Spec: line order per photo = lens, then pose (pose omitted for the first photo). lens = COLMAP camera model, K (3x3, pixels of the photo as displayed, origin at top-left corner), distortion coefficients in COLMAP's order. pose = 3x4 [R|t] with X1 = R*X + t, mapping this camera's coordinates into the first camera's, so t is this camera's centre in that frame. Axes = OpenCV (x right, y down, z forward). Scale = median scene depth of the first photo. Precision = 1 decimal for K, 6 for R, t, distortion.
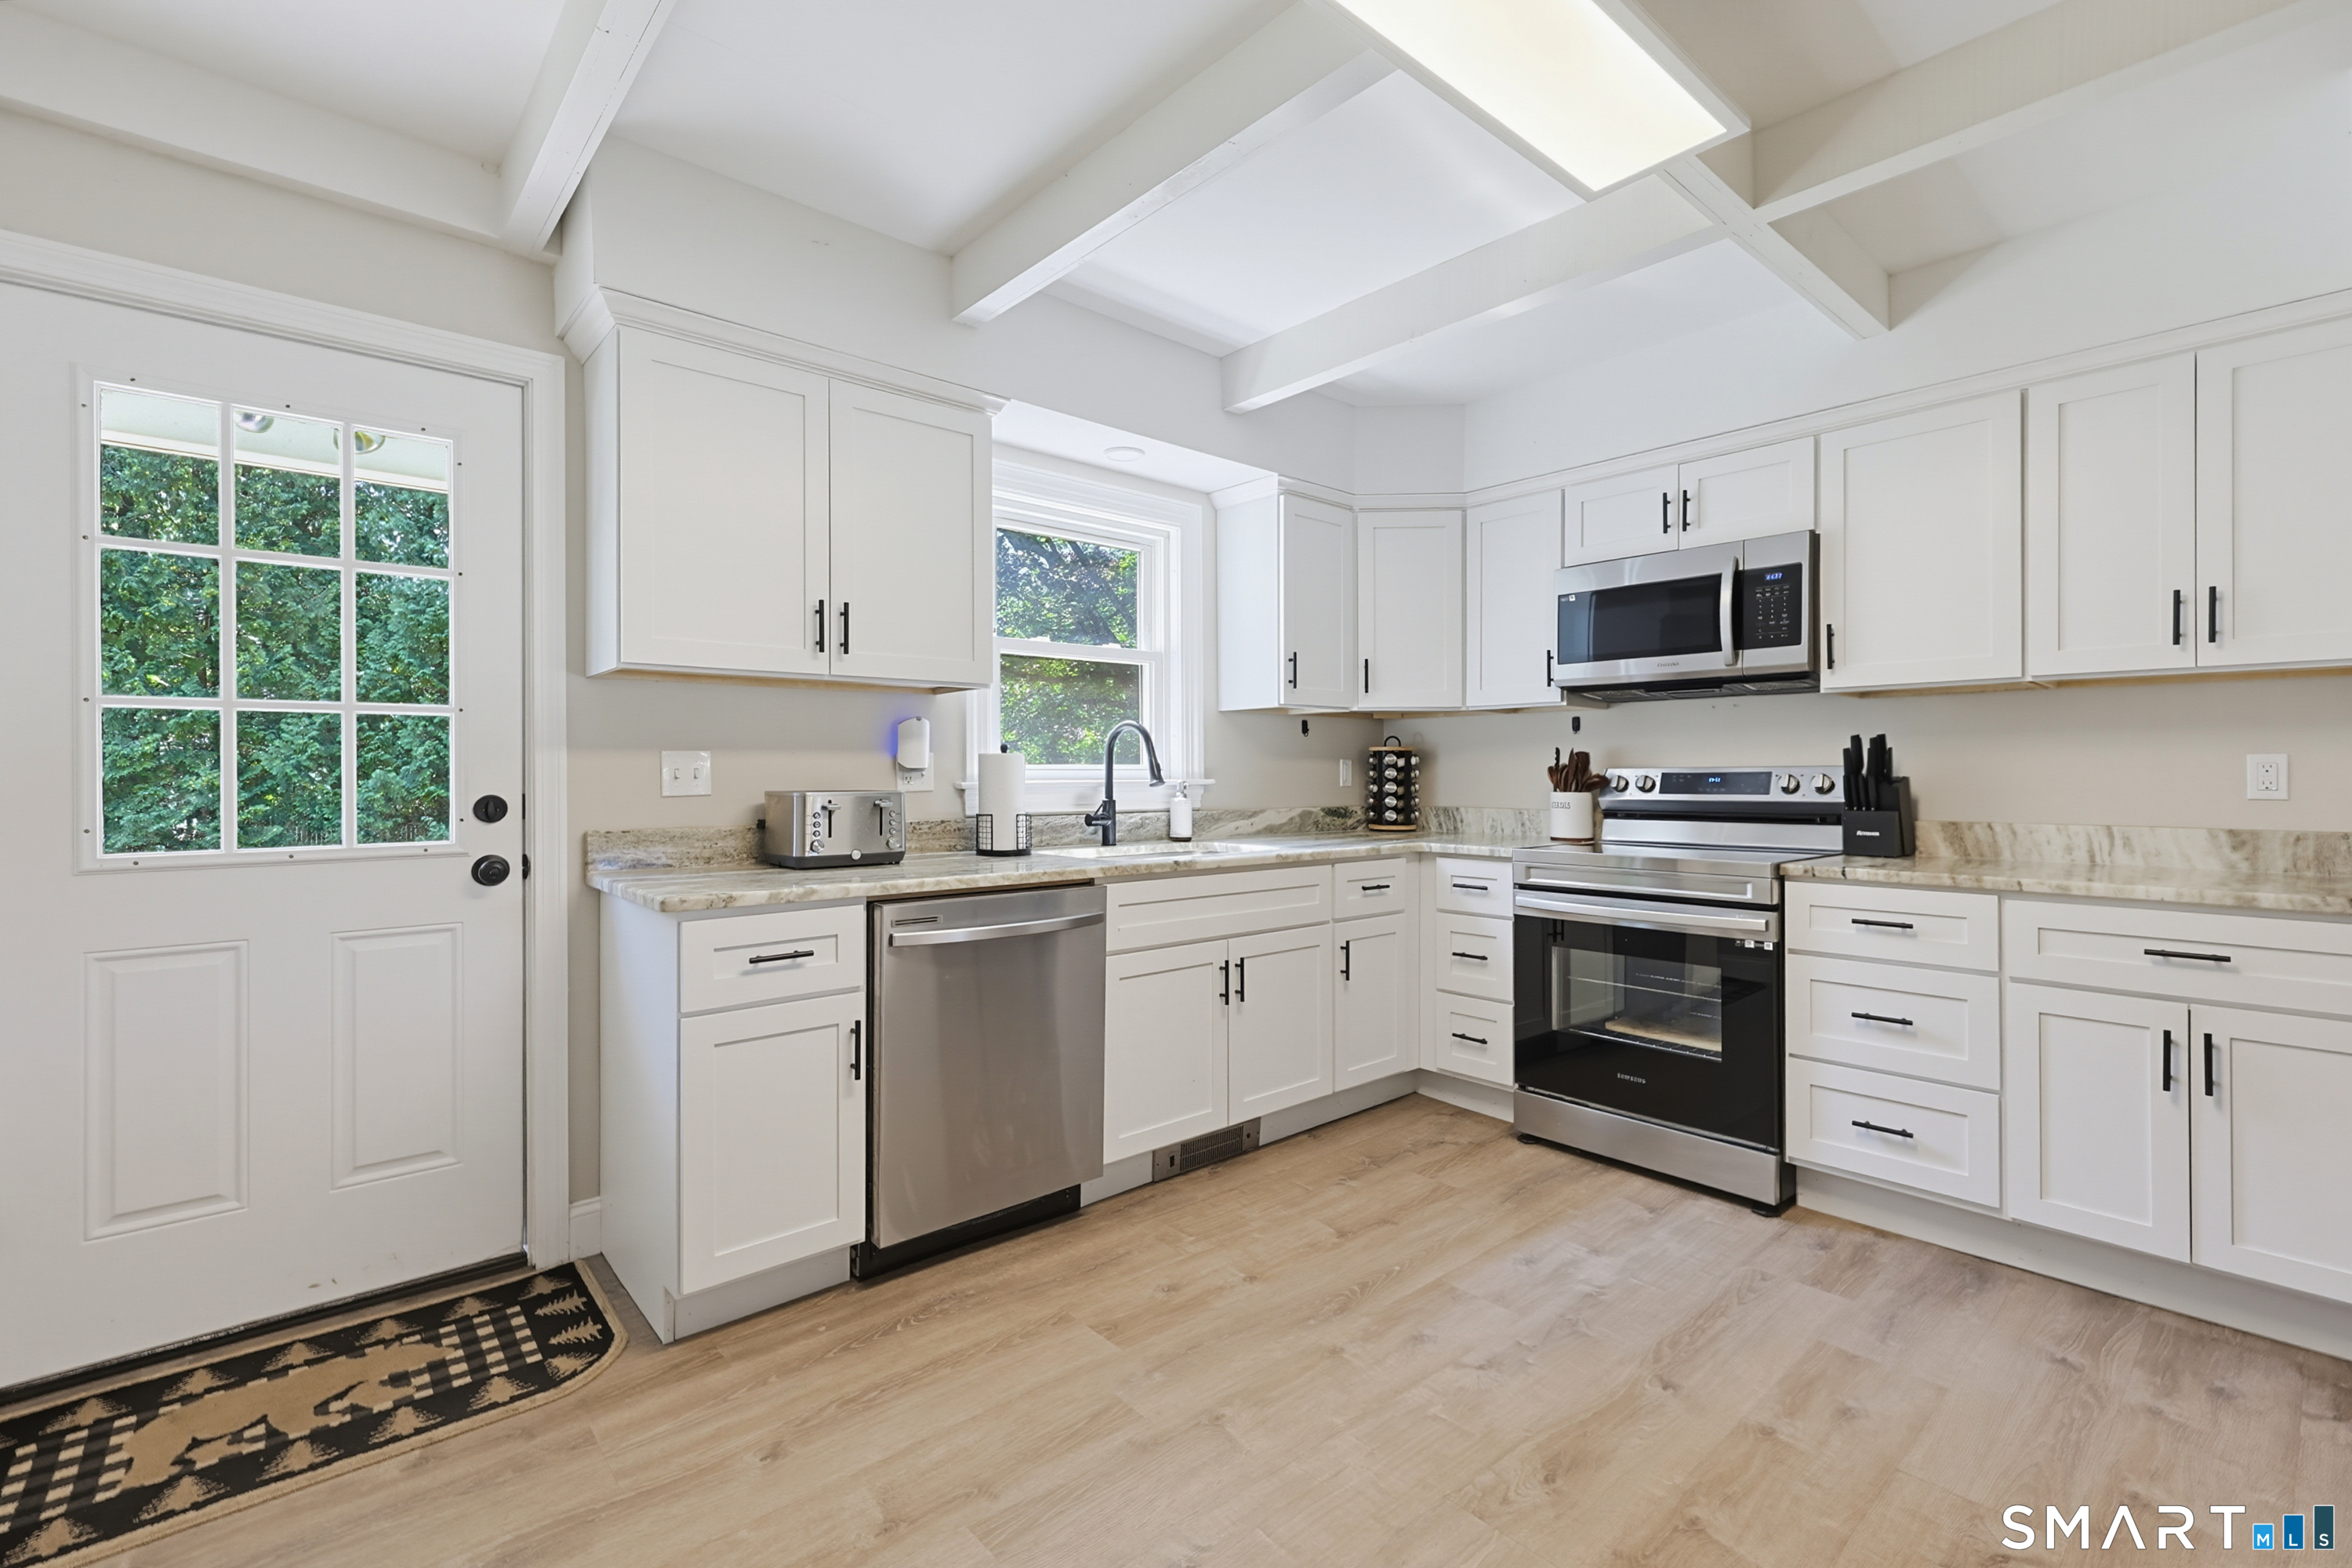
lens RADIAL K [[1024.4, 0, 1168.1], [0, 1024.4, 774.0], [0, 0, 1]] dist [0.003178, 0.000485]
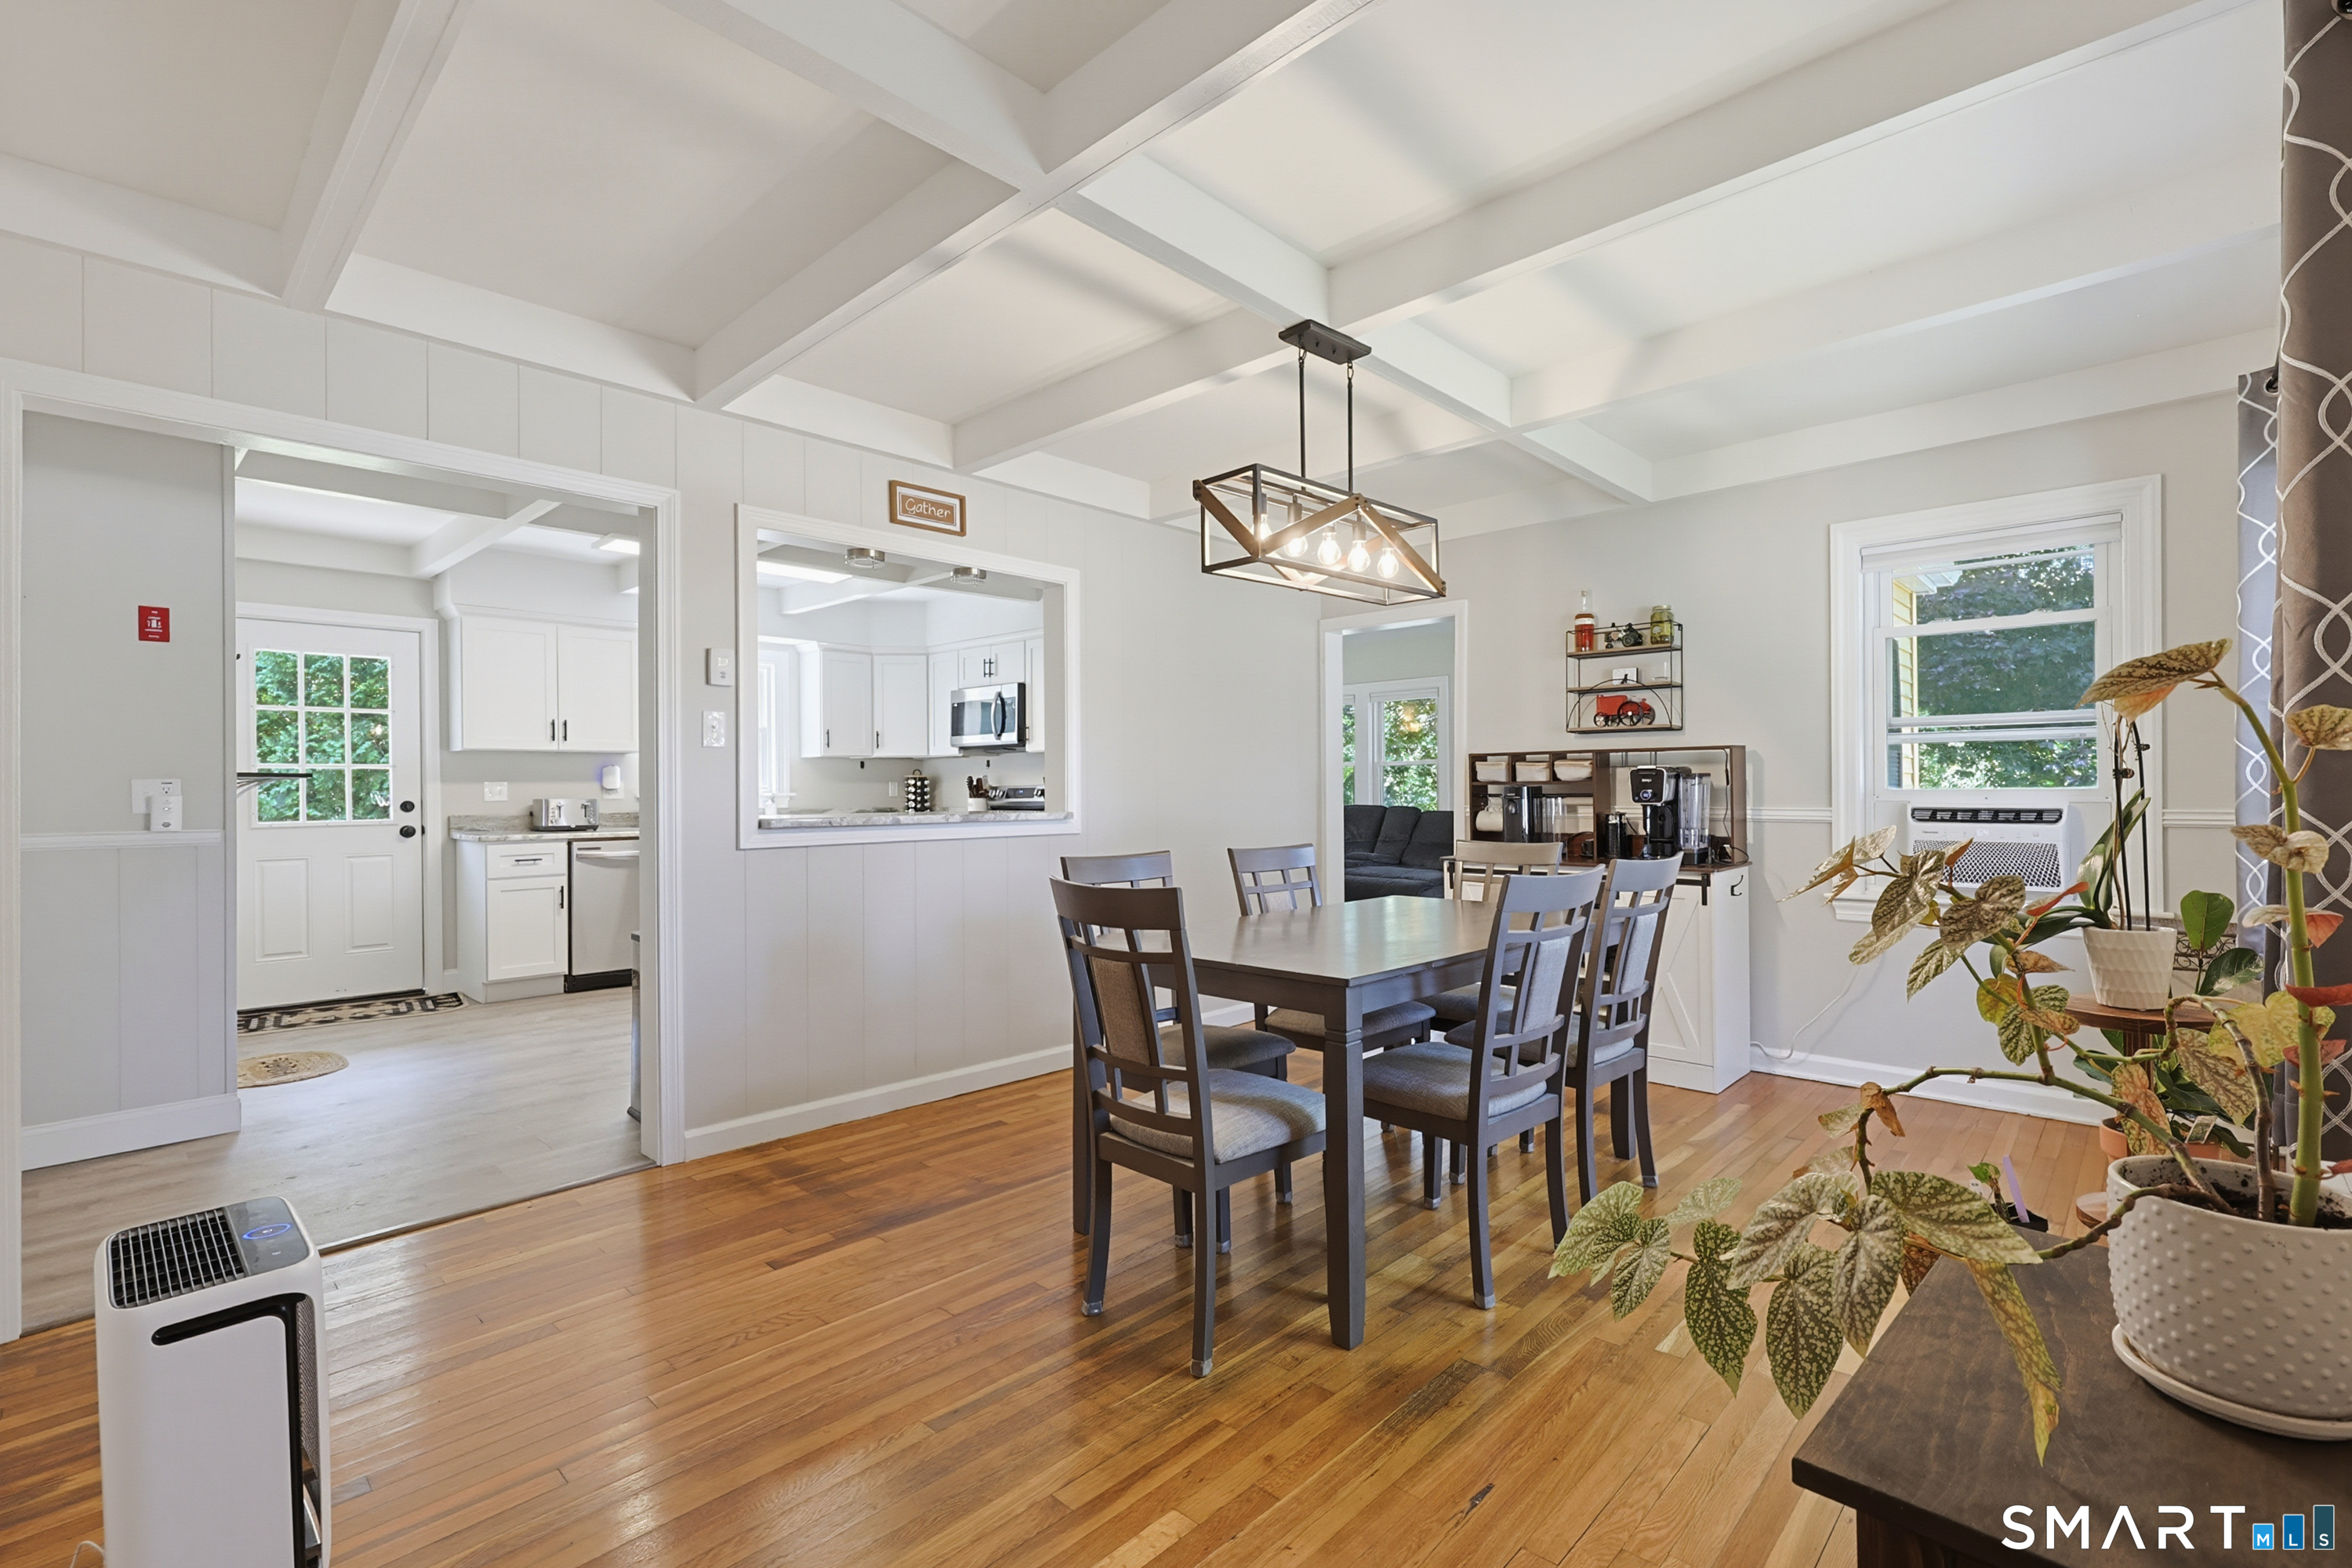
lens RADIAL K [[1024.4, 0, 1195.0], [0, 1024.4, 794.5], [0, 0, 1]] dist [0.003178, 0.000485]
pose [[0.993835, -0.009362, 0.110473, 0.924518], [0.009434, 0.999955, -0.000132, 0.023087], [-0.110467, 0.001174, 0.993879, -1.620009]]
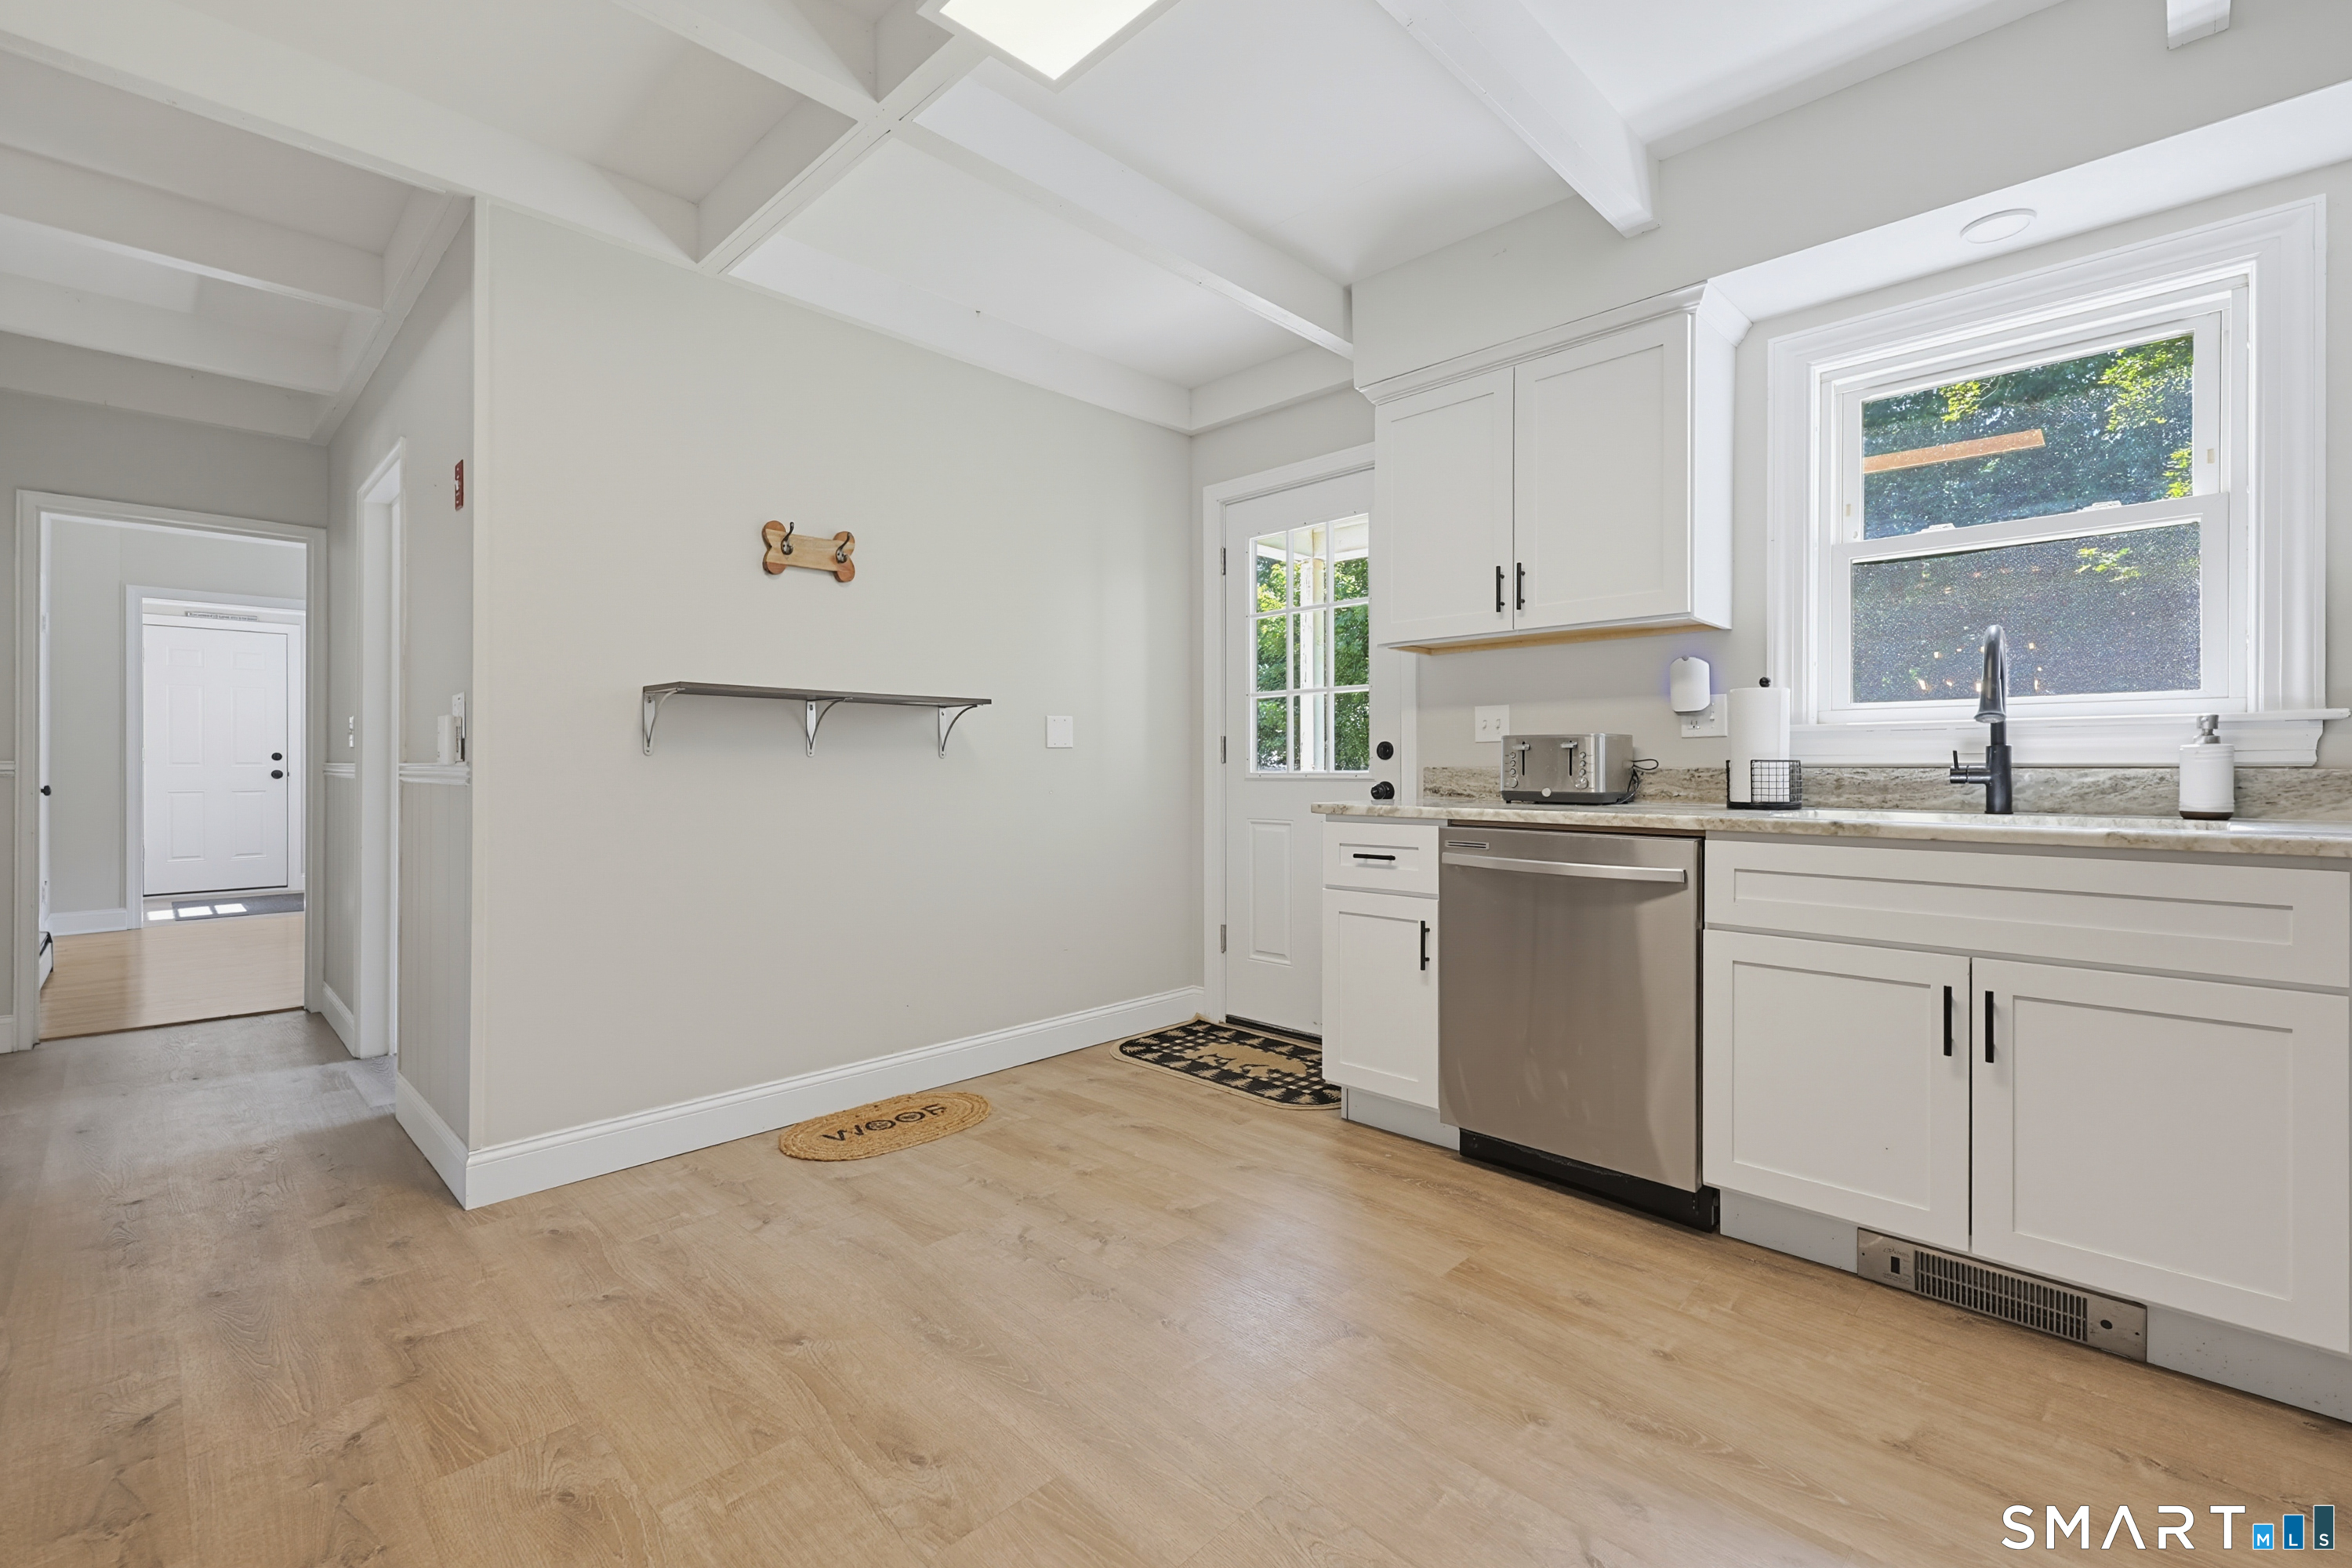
lens RADIAL K [[1024.4, 0, 1185.4], [0, 1024.4, 767.5], [0, 0, 1]] dist [0.003178, 0.000485]
pose [[0.081428, 0.003153, -0.996674, 0.799792], [-0.002783, 0.999992, 0.002936, 0.054407], [0.996675, 0.002534, 0.081436, 0.577642]]
